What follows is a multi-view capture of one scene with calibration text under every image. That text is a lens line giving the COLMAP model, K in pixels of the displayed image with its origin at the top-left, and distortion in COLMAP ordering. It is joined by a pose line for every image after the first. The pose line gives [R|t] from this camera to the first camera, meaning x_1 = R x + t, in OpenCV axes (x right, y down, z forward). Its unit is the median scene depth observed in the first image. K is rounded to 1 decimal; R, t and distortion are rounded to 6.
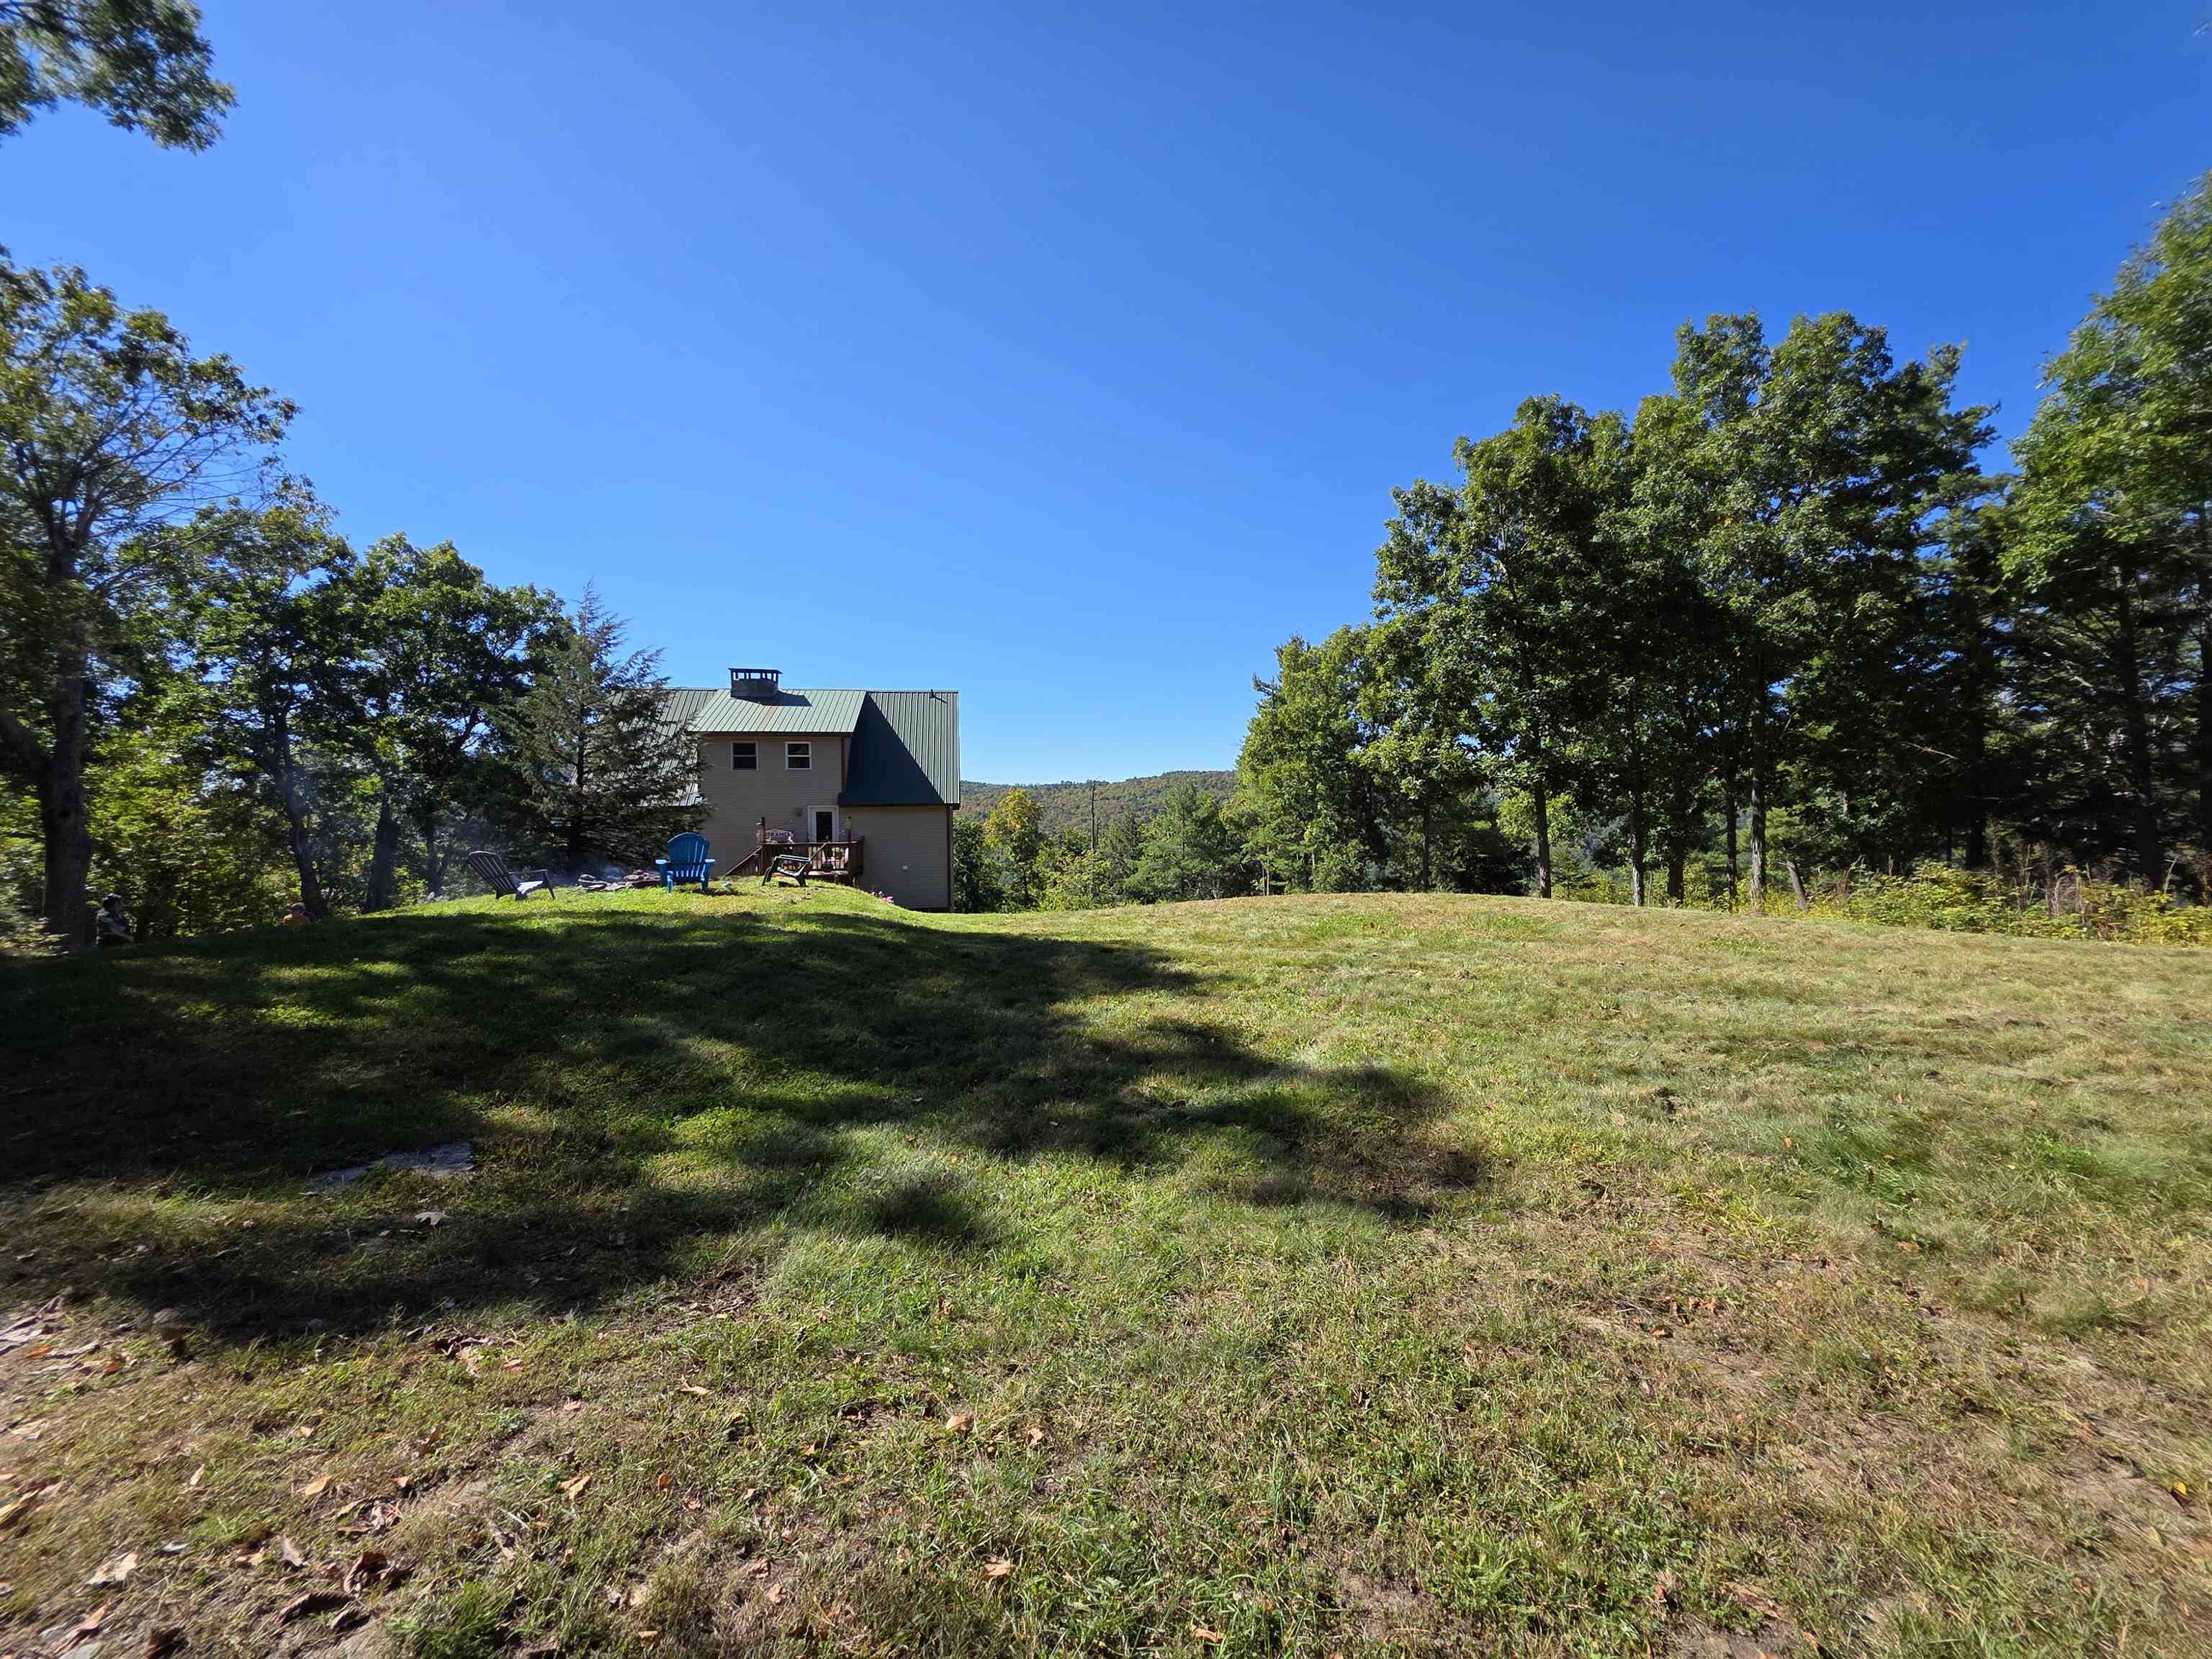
lens RADIAL K [[891.9, 0, 1113.5], [0, 891.9, 826.2], [0, 0, 1]] dist [0.008784, -0.000186]
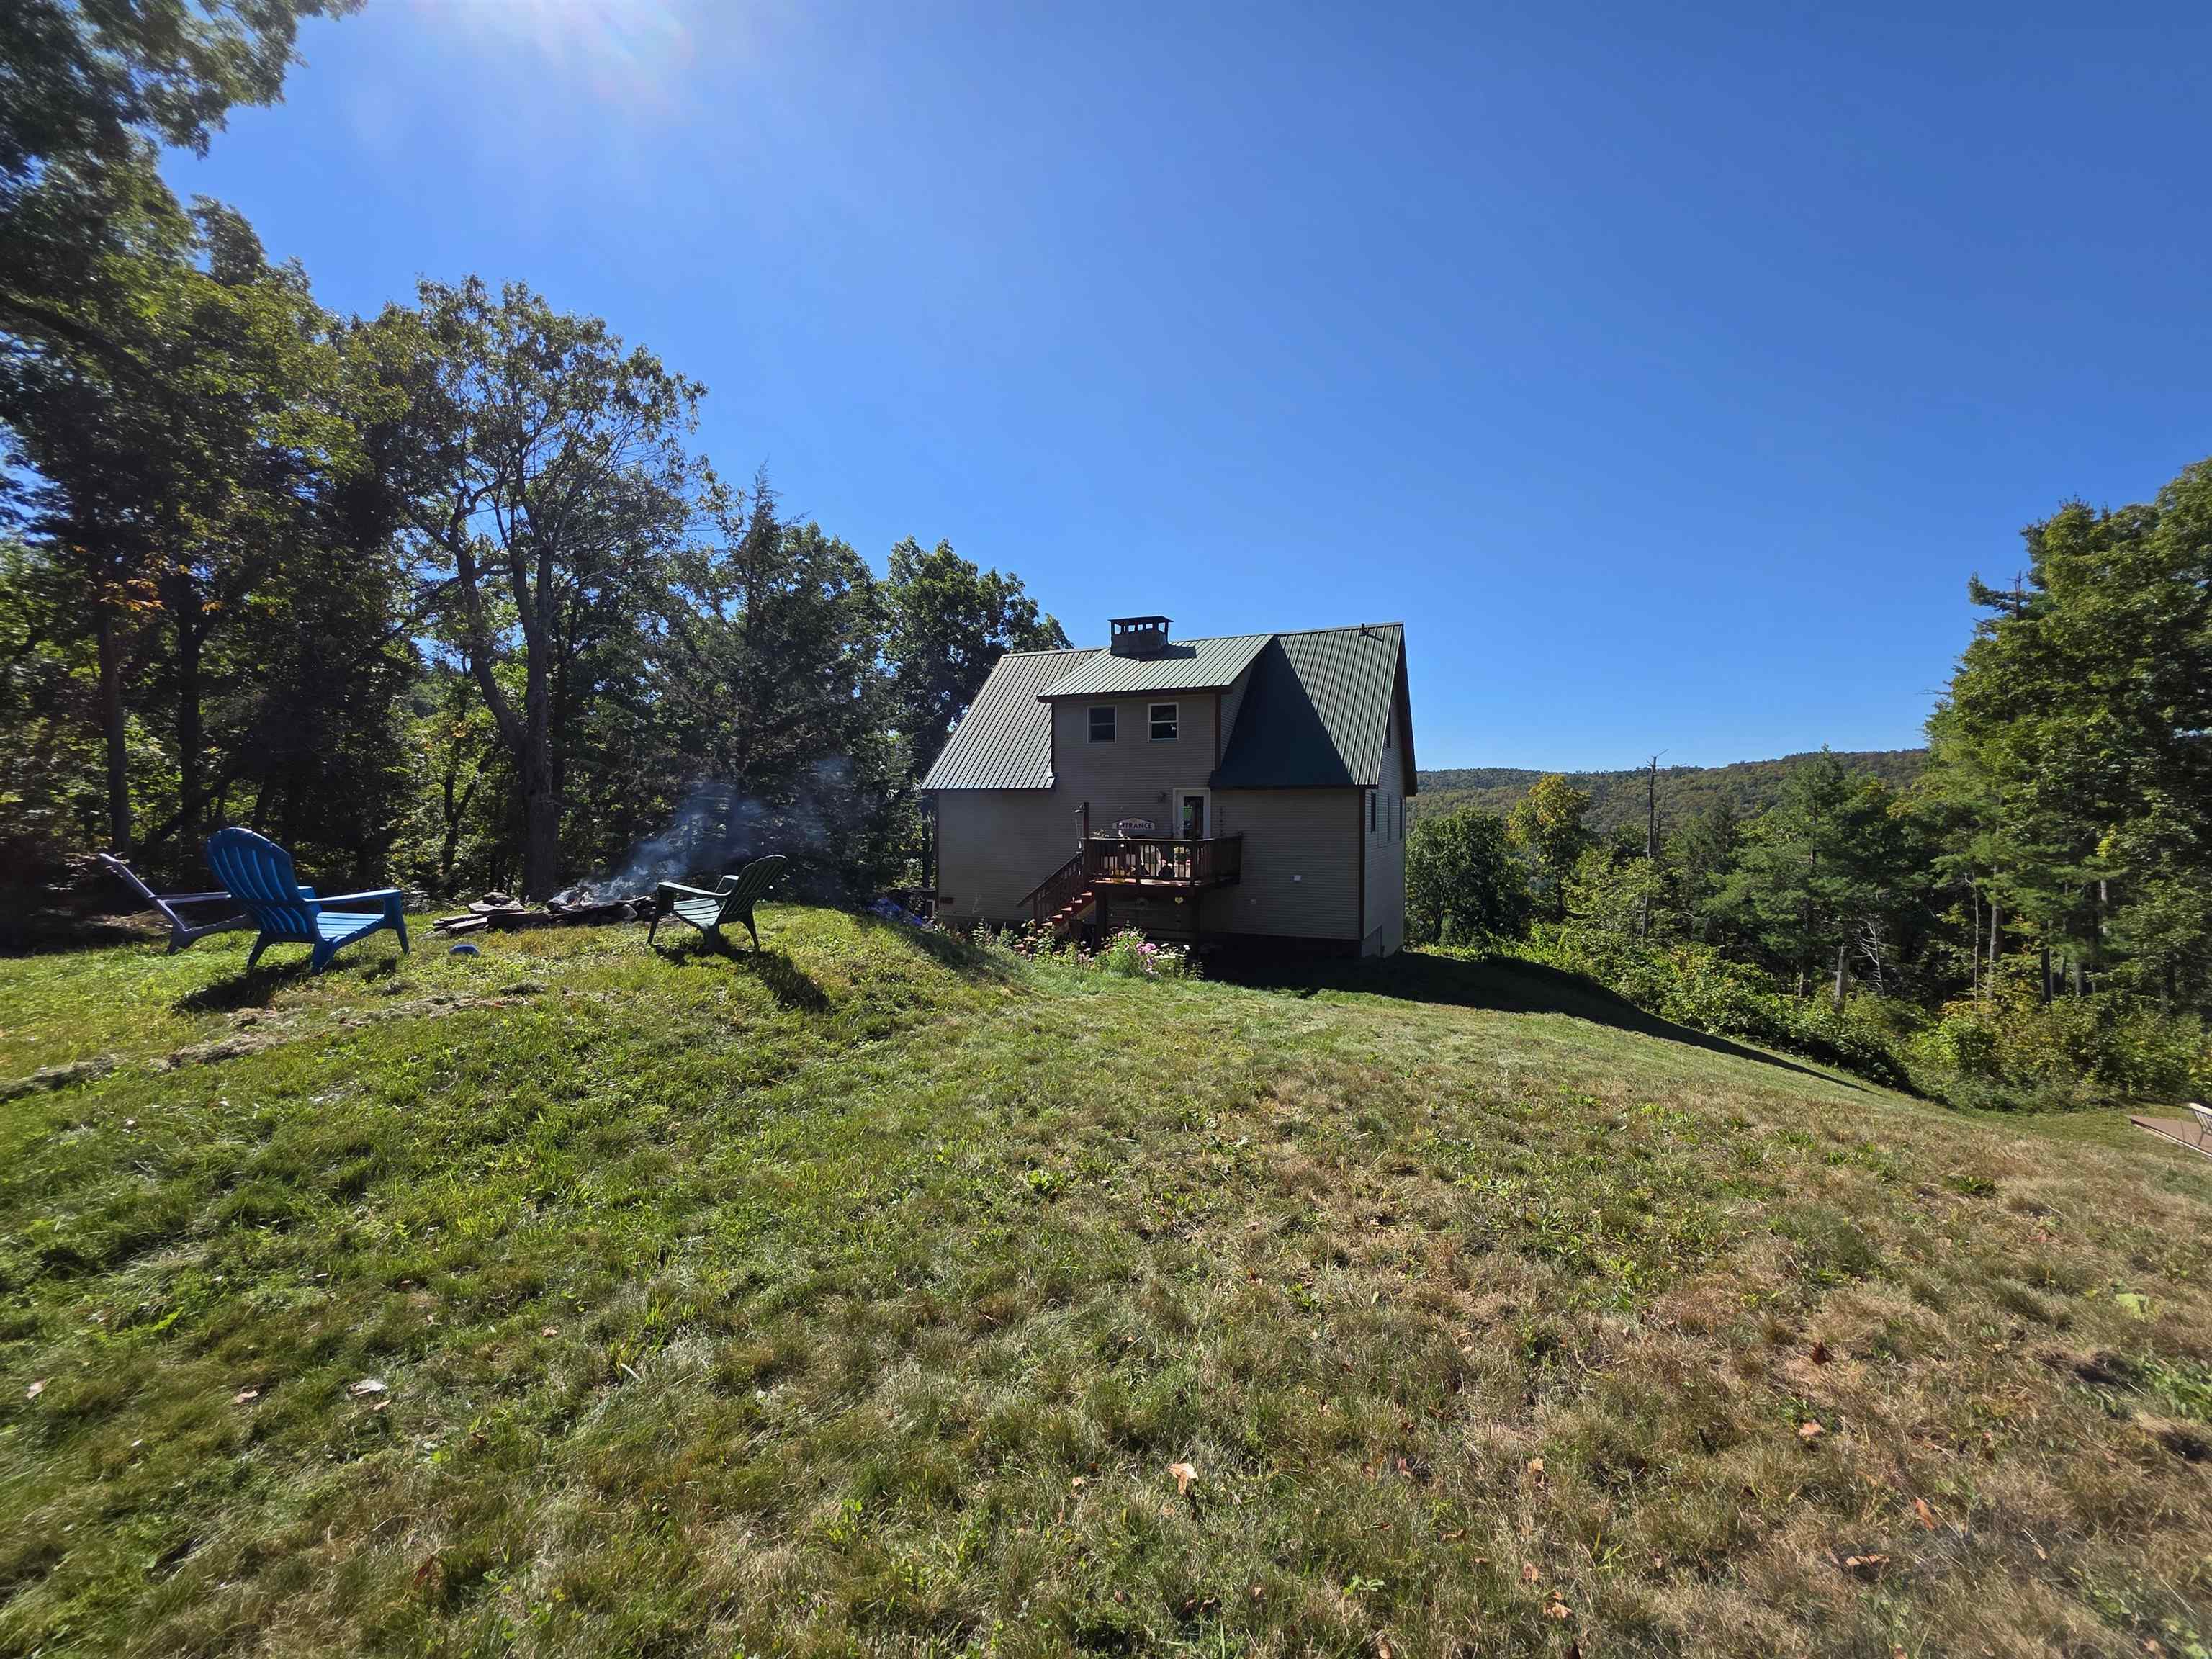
lens RADIAL K [[891.9, 0, 1113.5], [0, 891.9, 826.2], [0, 0, 1]] dist [0.008784, -0.000186]
pose [[0.832148, 0.025012, -0.553989, 0.017058], [-0.018618, 0.999679, 0.017168, -0.001700], [0.554241, -0.003972, 0.832347, 0.190354]]
